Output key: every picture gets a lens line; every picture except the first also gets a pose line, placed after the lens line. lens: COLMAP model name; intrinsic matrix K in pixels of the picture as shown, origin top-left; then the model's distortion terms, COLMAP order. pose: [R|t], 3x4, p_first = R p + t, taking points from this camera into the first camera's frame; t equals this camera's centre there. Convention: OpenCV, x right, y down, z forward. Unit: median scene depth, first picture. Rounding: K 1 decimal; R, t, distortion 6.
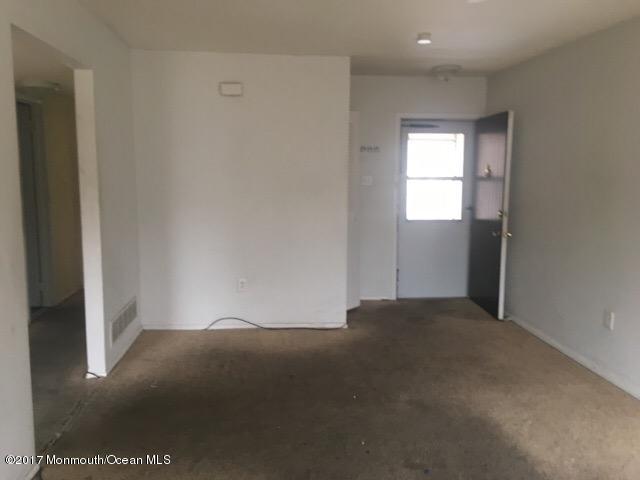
lens RADIAL K [[542.0, 0, 324.5], [0, 542.0, 243.6], [0, 0, 1]] dist [0.071531, -0.106151]
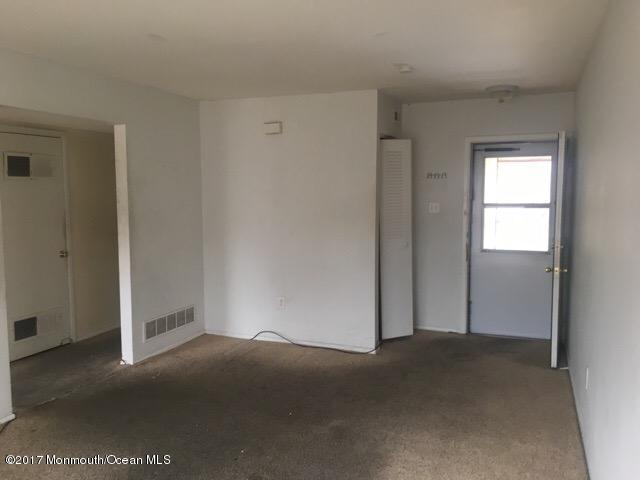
lens RADIAL K [[542.0, 0, 318.4], [0, 542.0, 244.9], [0, 0, 1]] dist [0.071531, -0.106151]
pose [[0.894139, 0.033724, -0.446518, 0.434655], [-0.051533, 0.998284, -0.027795, -0.015172], [0.444815, 0.047863, 0.894343, 0.046096]]
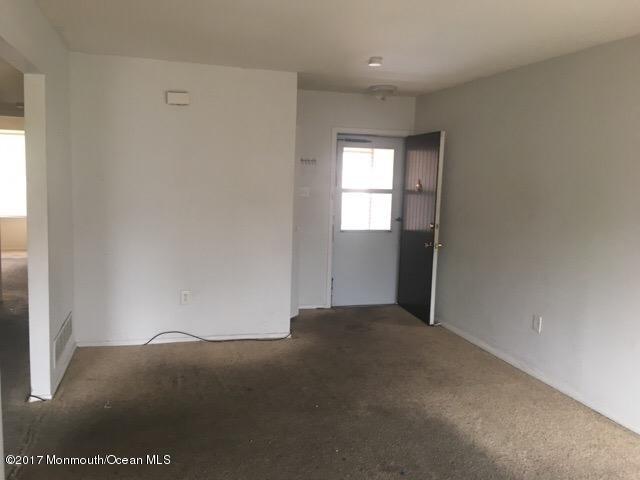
lens RADIAL K [[542.0, 0, 327.0], [0, 542.0, 241.5], [0, 0, 1]] dist [0.071531, -0.106151]
pose [[0.982333, 0.000552, 0.187138, -0.090963], [0.002151, 0.999896, -0.014241, -0.010669], [-0.187126, 0.014392, 0.982230, -0.012244]]
